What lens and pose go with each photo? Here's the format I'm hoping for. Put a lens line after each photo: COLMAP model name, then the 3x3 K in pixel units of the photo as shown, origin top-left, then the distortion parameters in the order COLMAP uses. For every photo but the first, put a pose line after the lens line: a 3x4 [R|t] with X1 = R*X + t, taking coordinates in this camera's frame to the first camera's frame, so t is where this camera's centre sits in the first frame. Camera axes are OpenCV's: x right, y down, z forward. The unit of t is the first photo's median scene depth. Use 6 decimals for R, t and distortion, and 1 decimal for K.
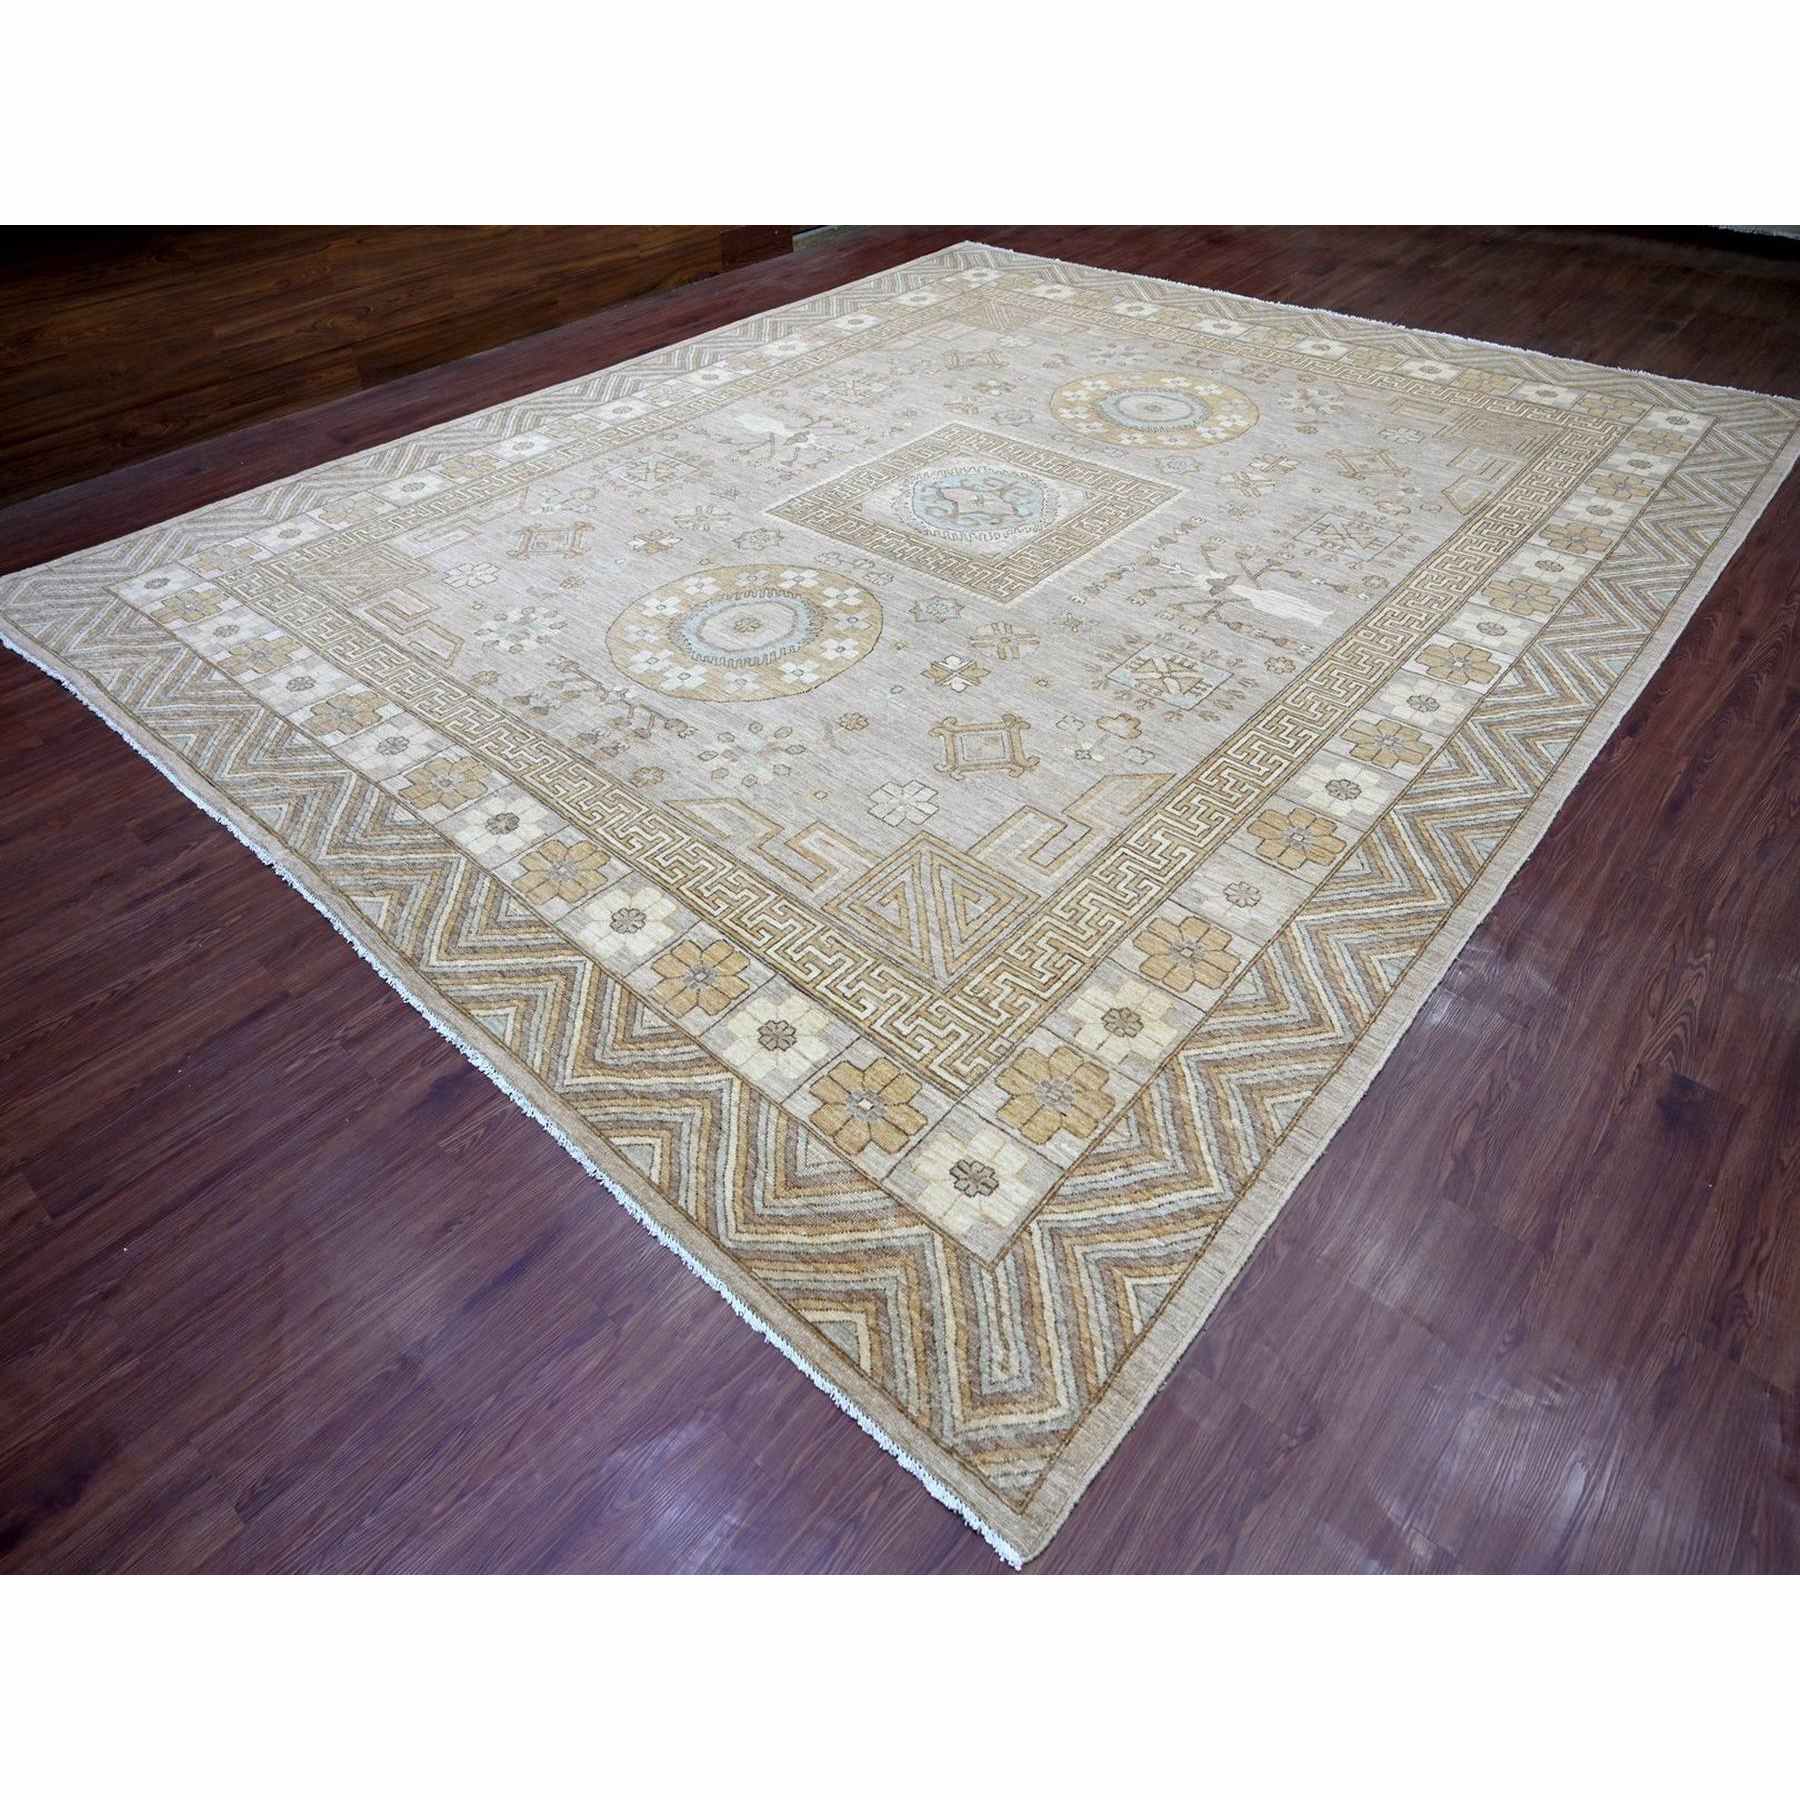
lens RADIAL K [[1090.9, 0, 900.0], [0, 1090.9, 900.0], [0, 0, 1]] dist [-0.008081, 0.000311]
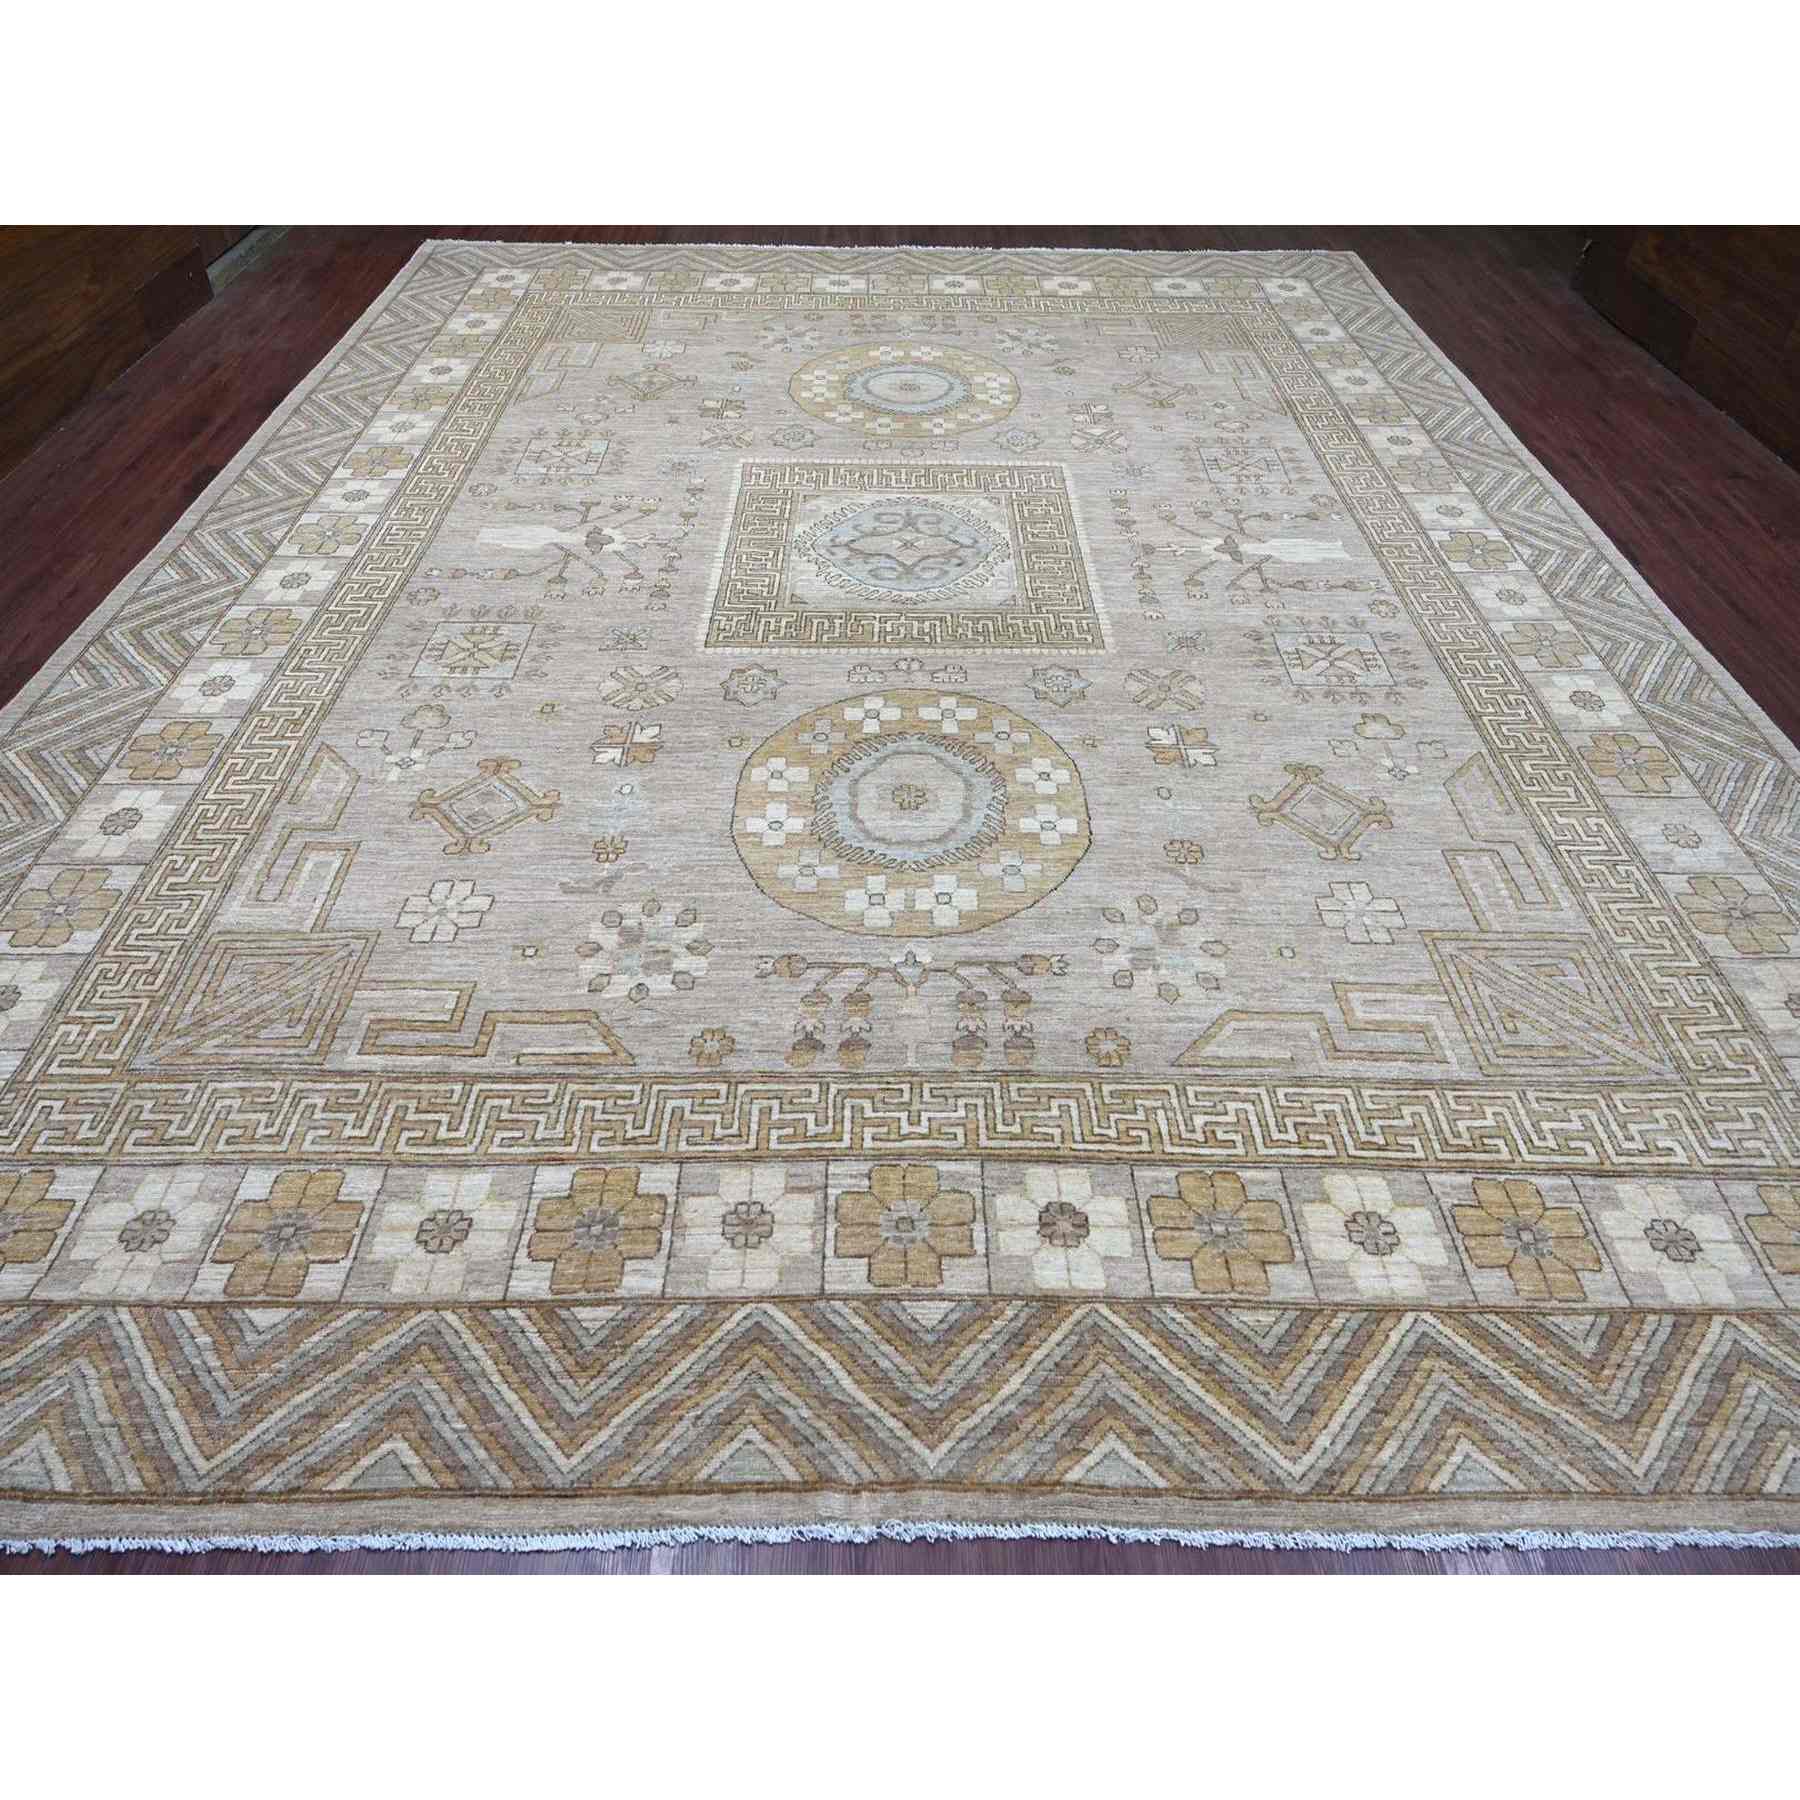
lens RADIAL K [[1090.9, 0, 900.0], [0, 1090.9, 900.0], [0, 0, 1]] dist [-0.008081, 0.000311]
pose [[0.747970, -0.459950, 0.478526, -0.512566], [0.437590, 0.883810, 0.165516, -0.305381], [-0.499055, 0.085598, 0.862332, 0.360082]]
